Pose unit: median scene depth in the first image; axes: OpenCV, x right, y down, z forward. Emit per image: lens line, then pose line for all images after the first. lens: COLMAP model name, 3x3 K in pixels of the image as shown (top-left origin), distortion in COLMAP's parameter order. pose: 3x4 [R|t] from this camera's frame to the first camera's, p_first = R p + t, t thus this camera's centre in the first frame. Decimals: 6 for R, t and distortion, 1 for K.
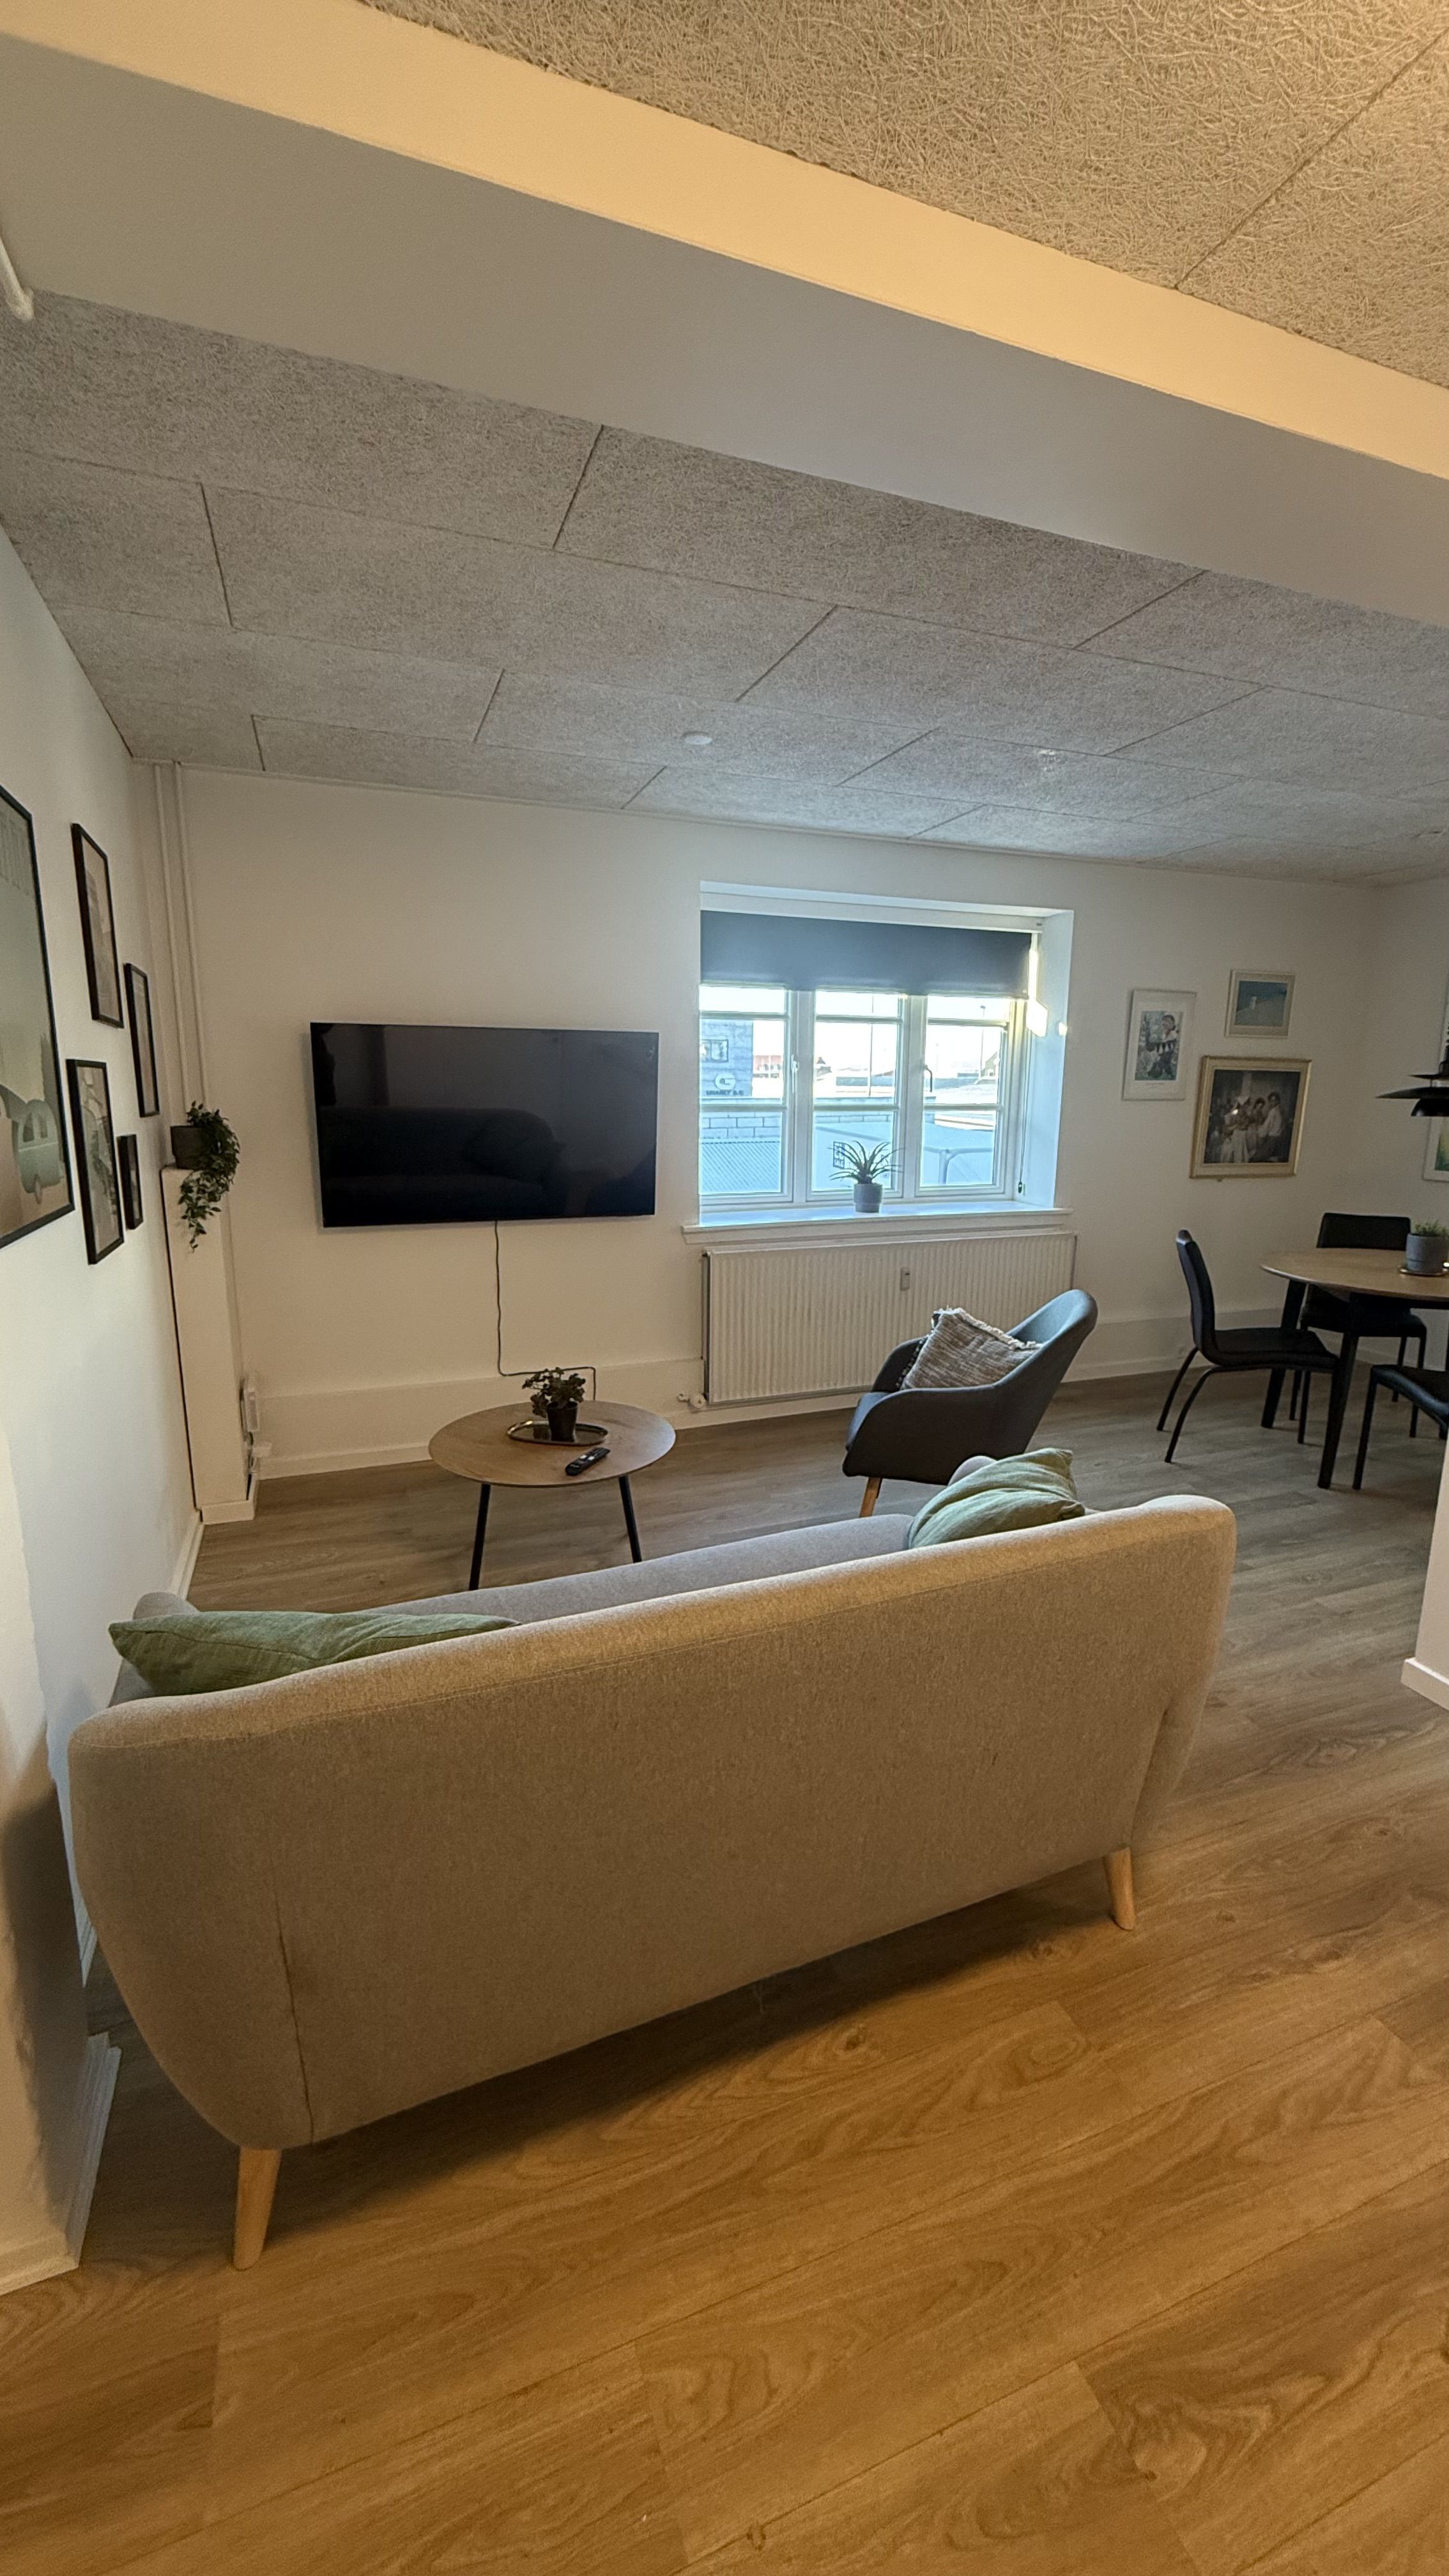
lens RADIAL K [[1017.7, 0, 731.1], [0, 1017.7, 1281.3], [0, 0, 1]] dist [-0.001996, 0.000137]
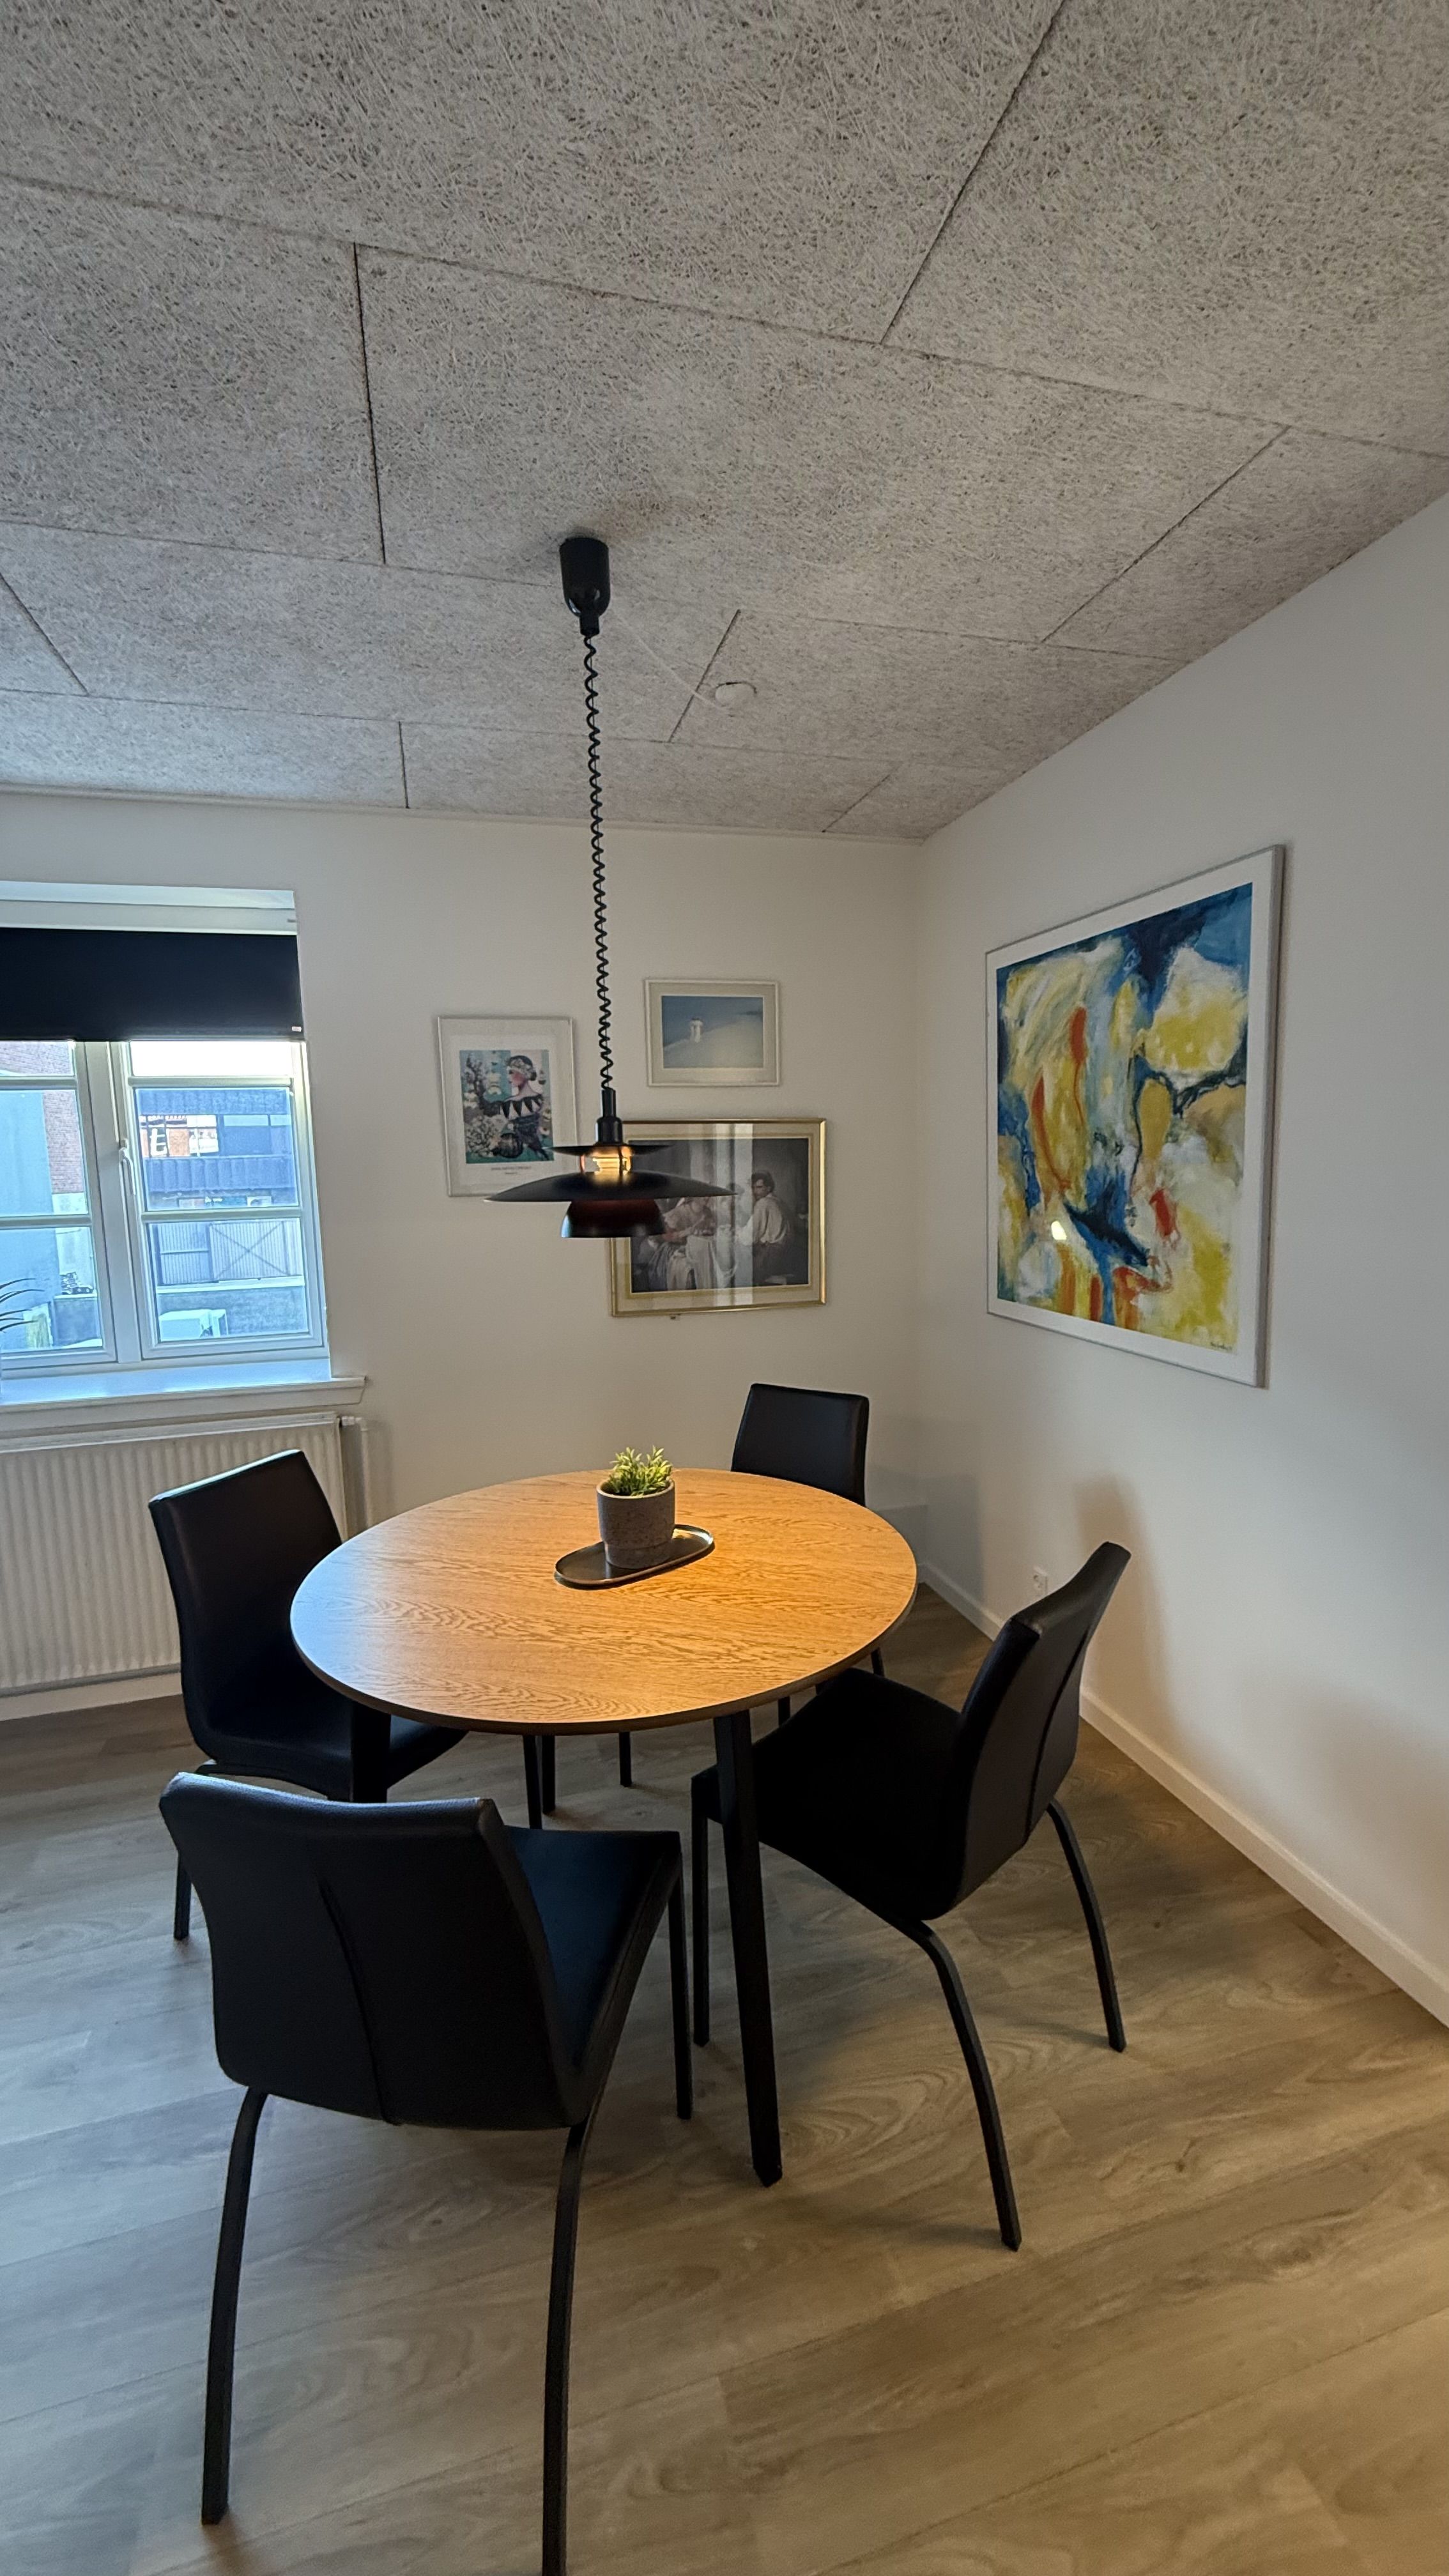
lens RADIAL K [[1017.7, 0, 707.4], [0, 1017.7, 1323.6], [0, 0, 1]] dist [-0.001996, 0.000137]
pose [[0.995010, -0.020030, -0.097747, 0.749965], [0.016783, 0.999283, -0.033928, -0.099403], [0.098357, 0.032118, 0.994633, 0.516859]]
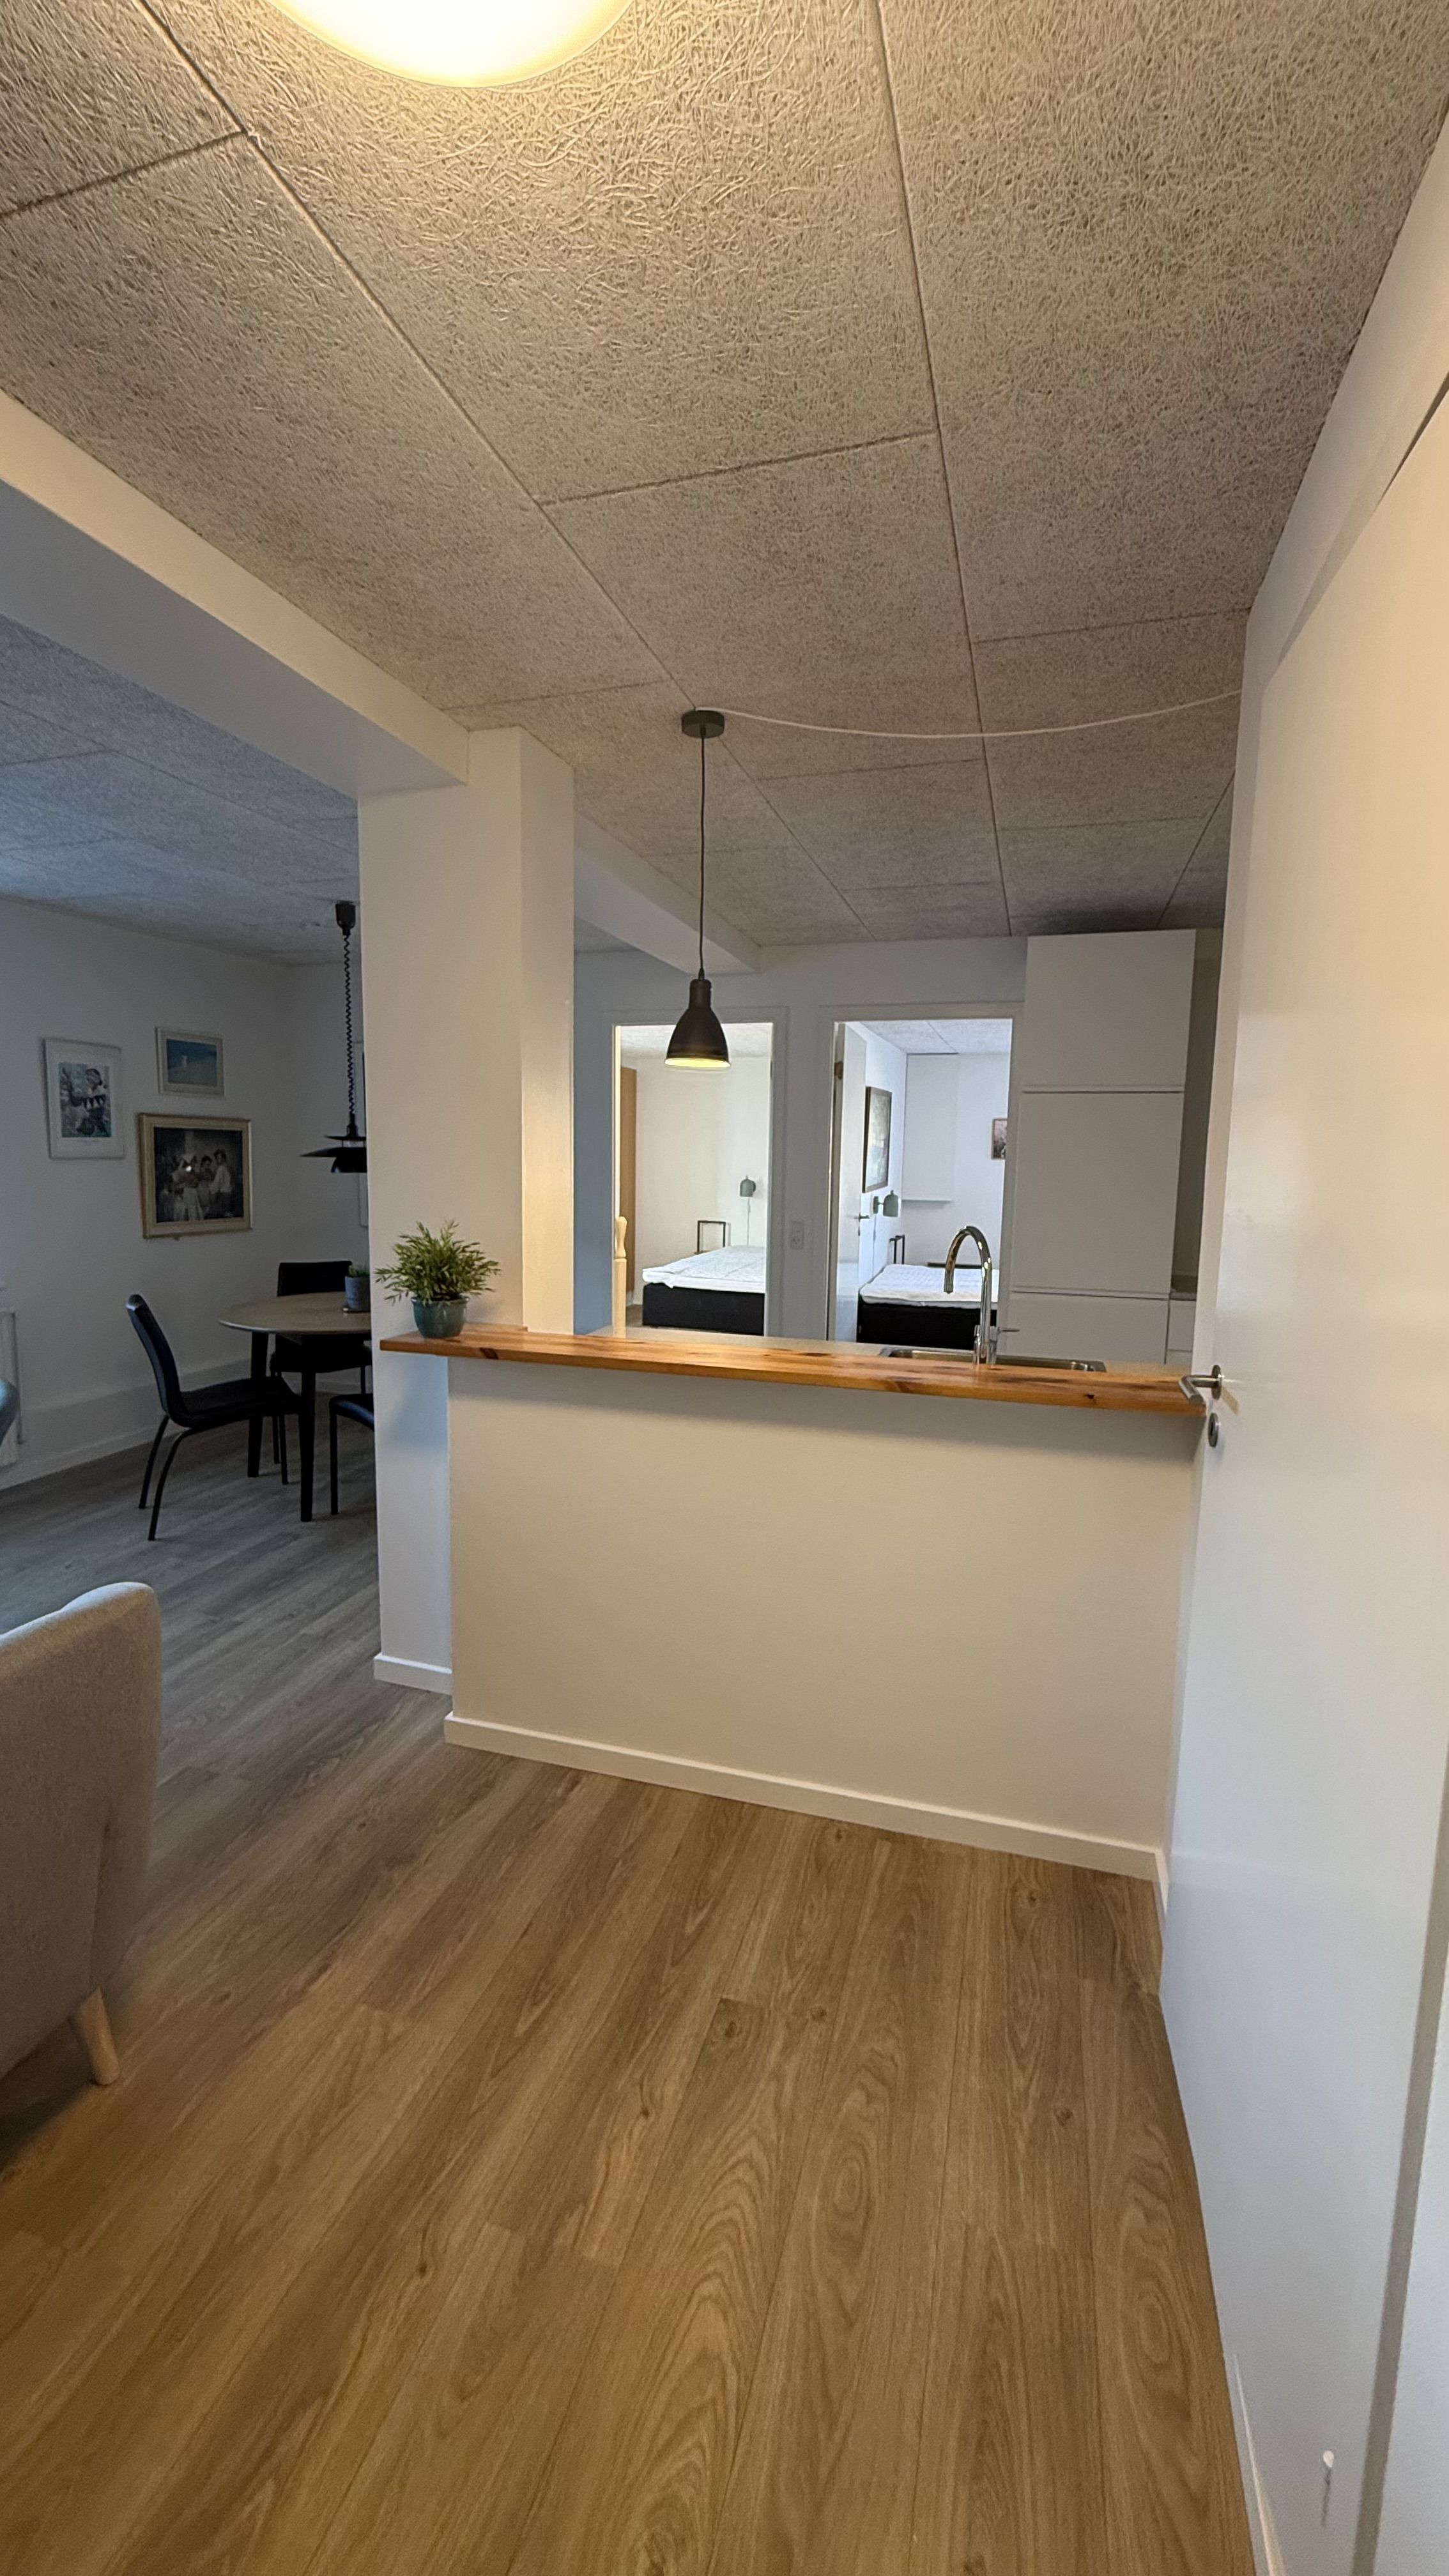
lens RADIAL K [[1017.7, 0, 722.4], [0, 1017.7, 1281.8], [0, 0, 1]] dist [-0.001996, 0.000137]
pose [[0.614509, -0.099532, 0.782606, 0.041400], [0.139407, 0.990098, 0.016458, -0.001258], [-0.776495, 0.098987, 0.622299, -0.022357]]
